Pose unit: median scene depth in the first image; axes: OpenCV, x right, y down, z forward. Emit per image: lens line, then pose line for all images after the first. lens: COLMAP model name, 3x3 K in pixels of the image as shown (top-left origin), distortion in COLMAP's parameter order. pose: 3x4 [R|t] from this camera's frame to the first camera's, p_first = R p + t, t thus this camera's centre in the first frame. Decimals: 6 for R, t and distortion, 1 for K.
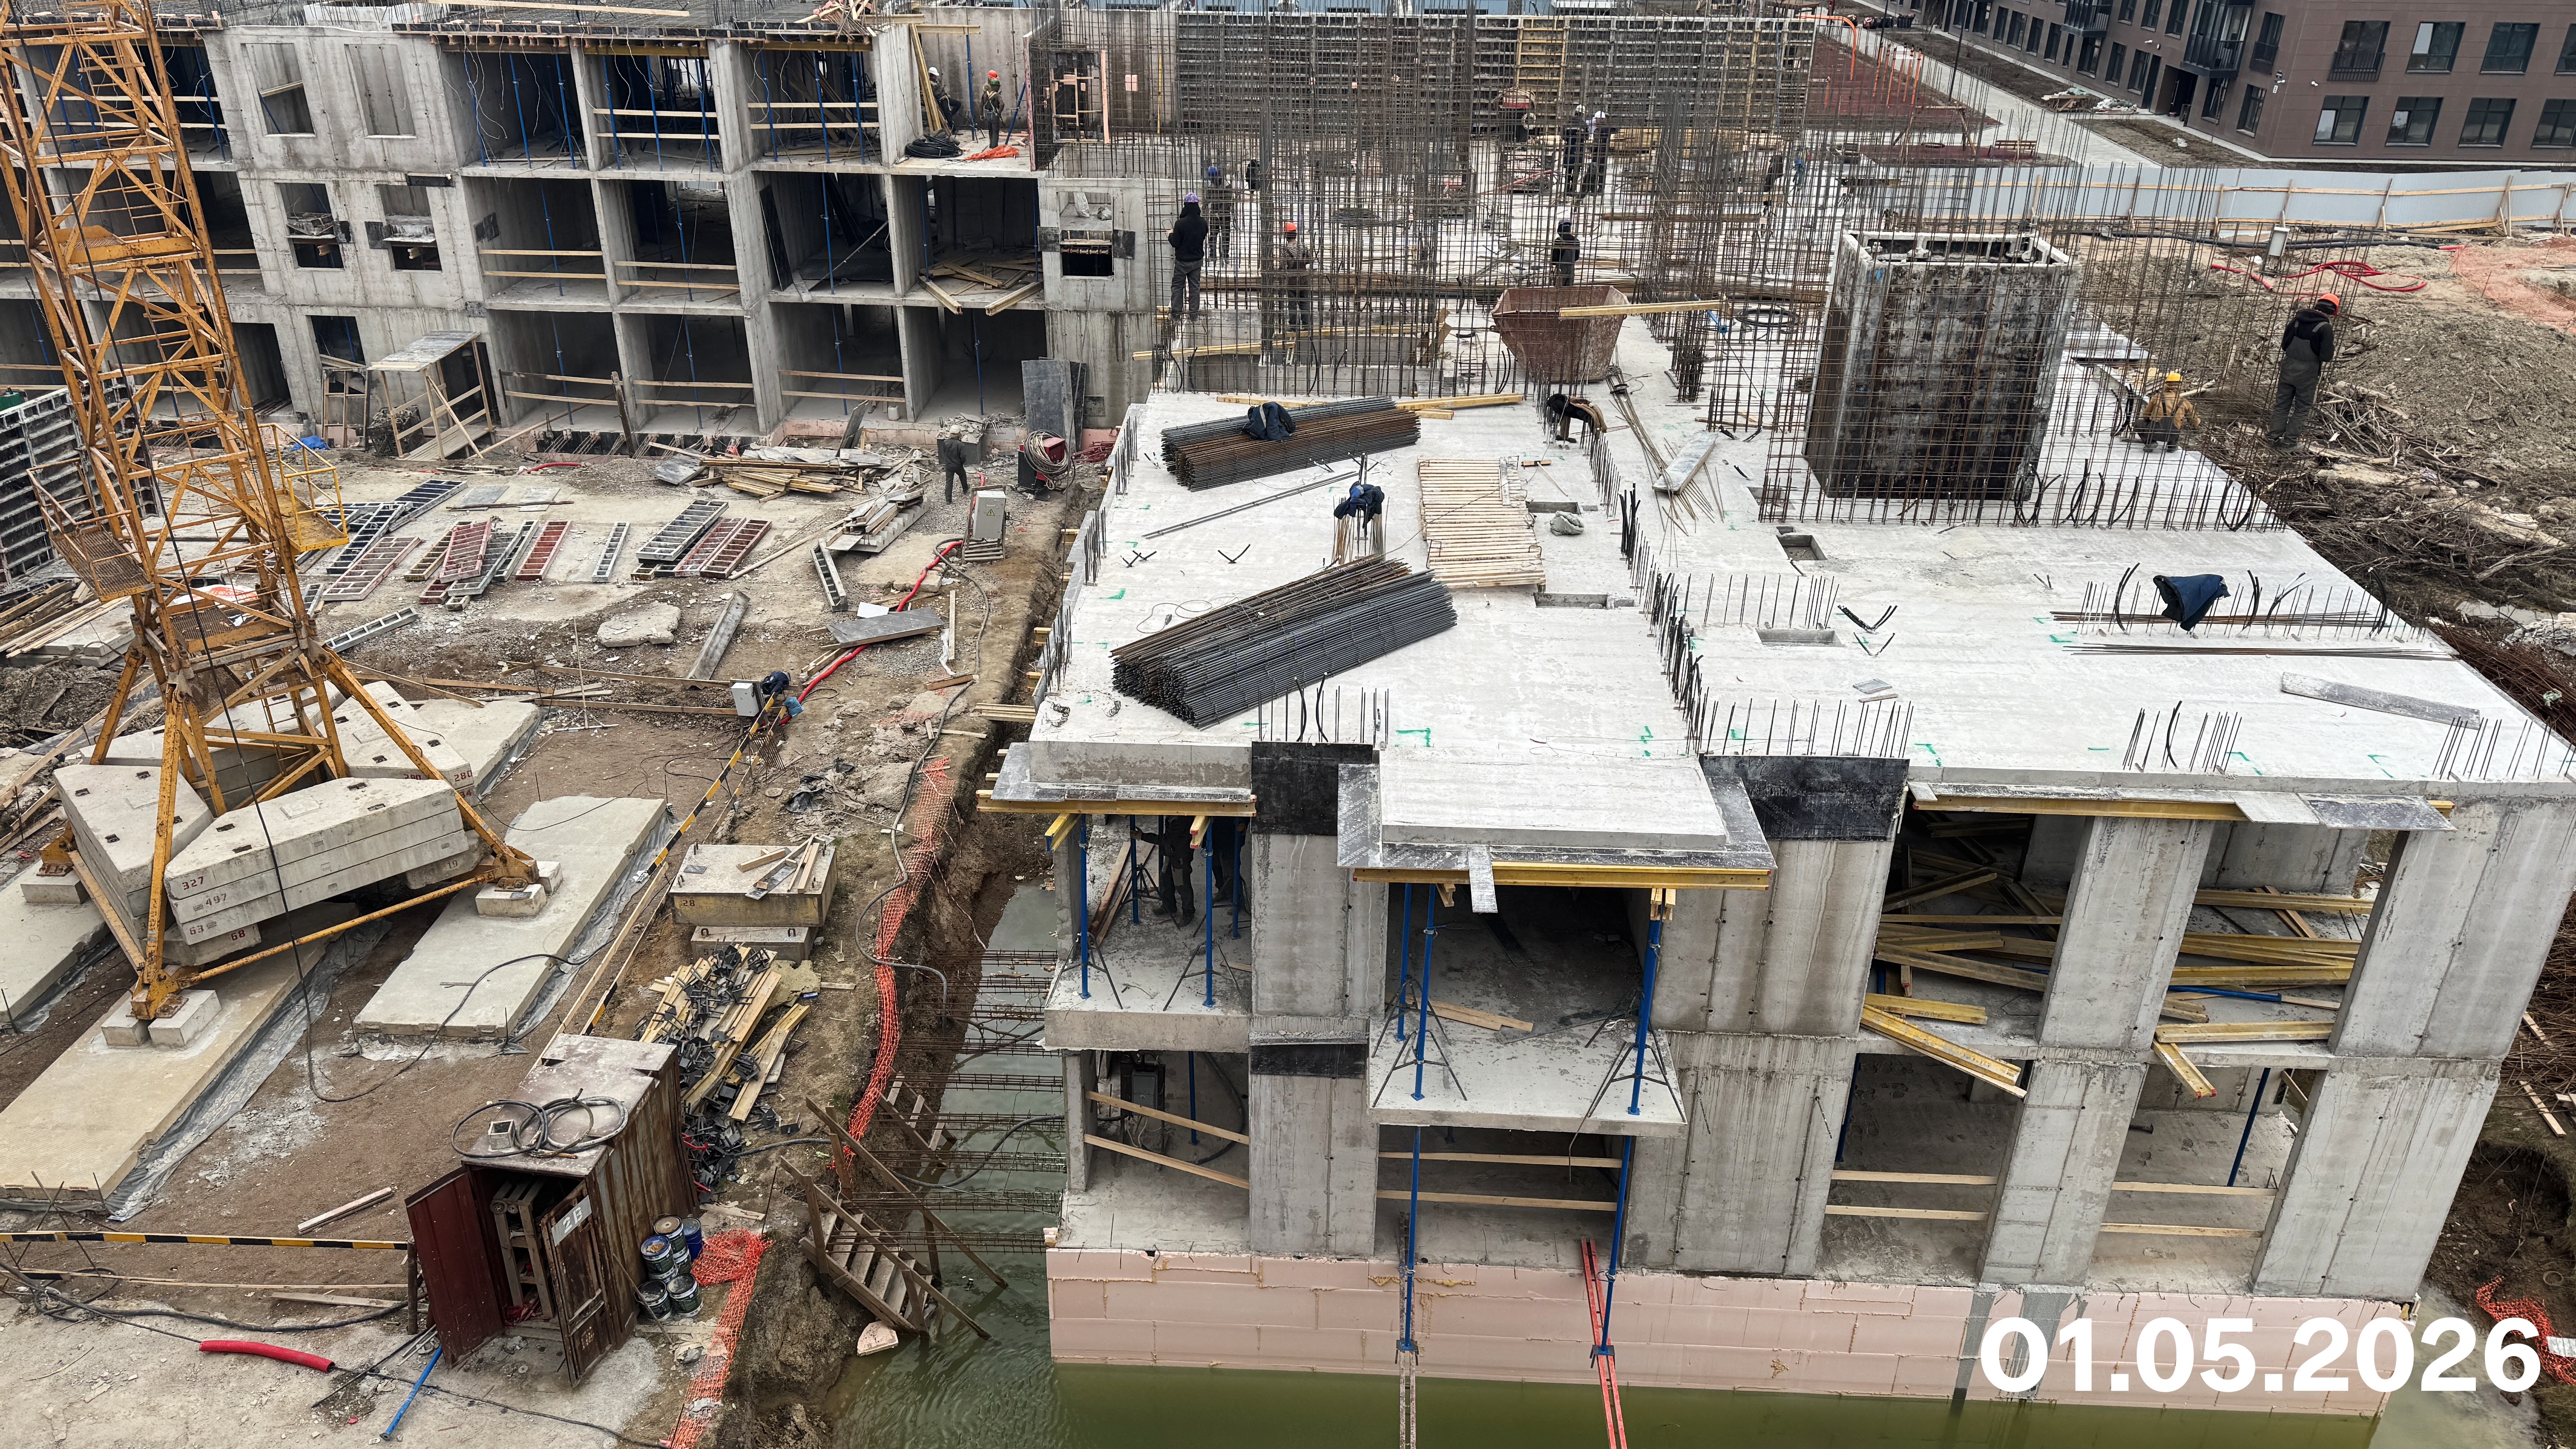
lens RADIAL K [[1772.0, 0, 1285.5], [0, 1772.0, 734.3], [0, 0, 1]] dist [0.126965, -0.191749]
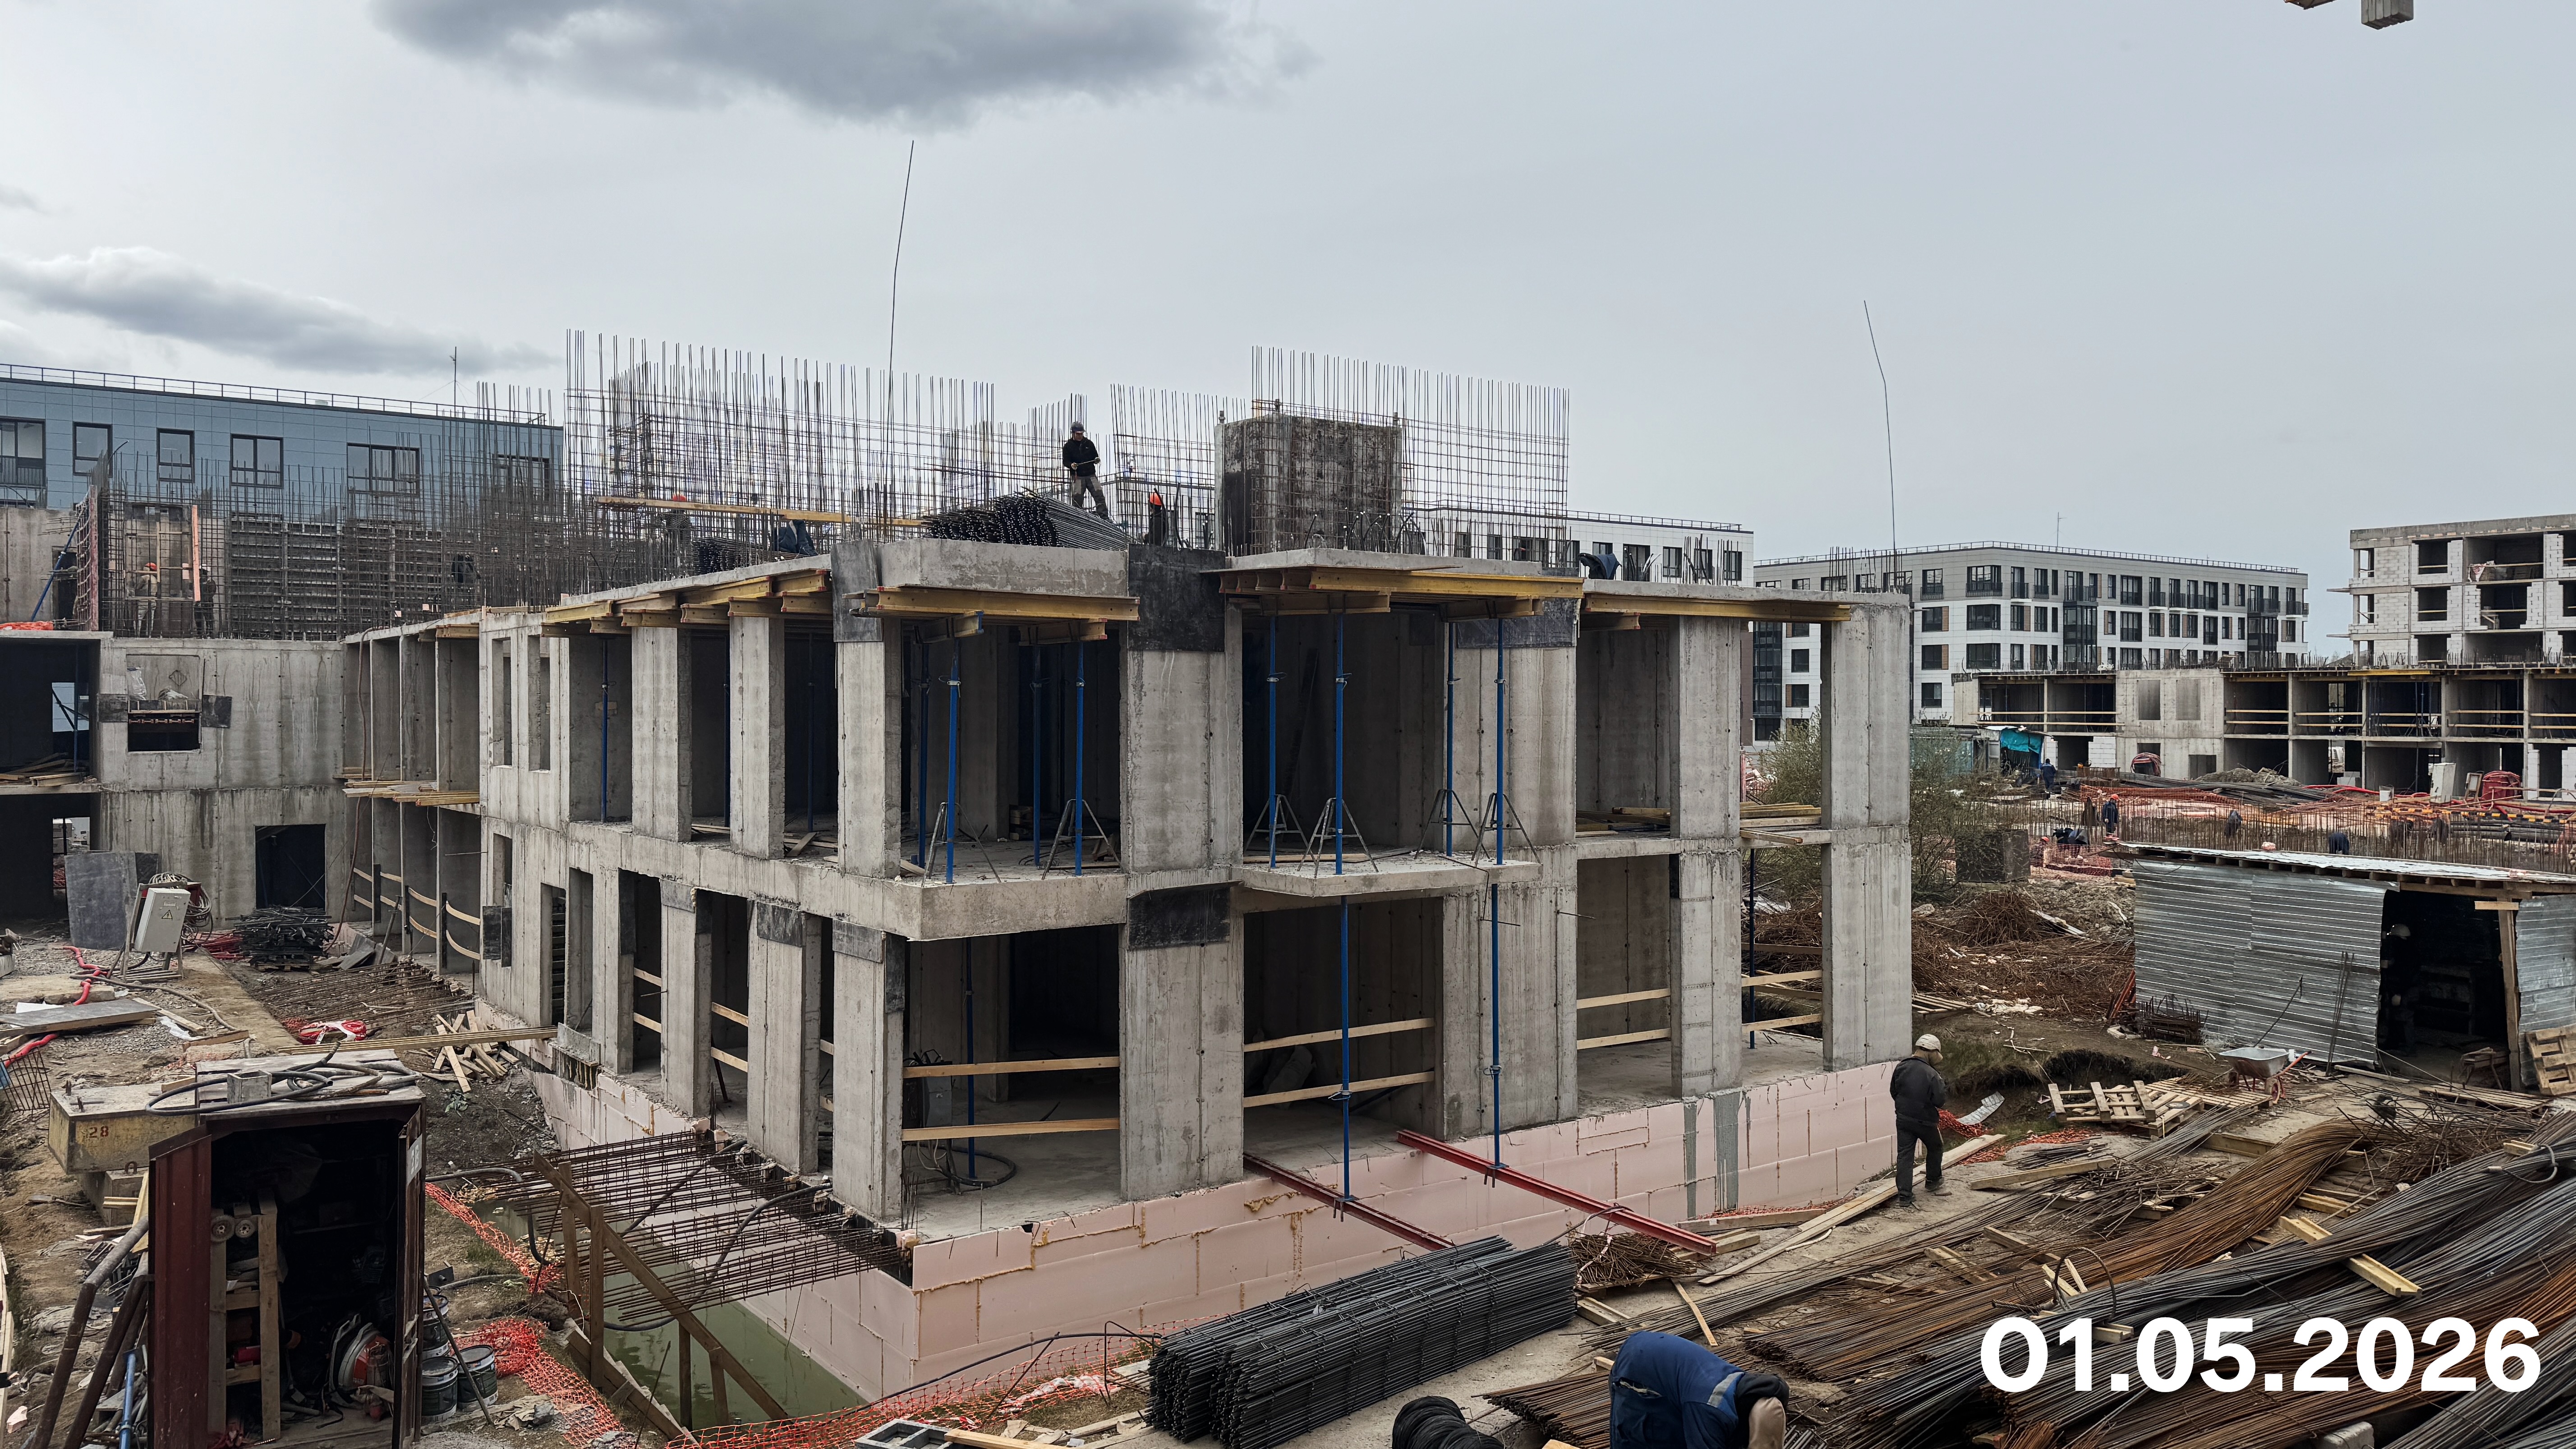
lens RADIAL K [[1779.7, 0, 1283.7], [0, 1779.7, 707.4], [0, 0, 1]] dist [0.063156, -0.054383]
pose [[0.788848, -0.016869, 0.614357, -0.496683], [0.290618, 0.891041, -0.348693, 0.403426], [-0.541535, 0.453609, 0.707798, 0.229415]]
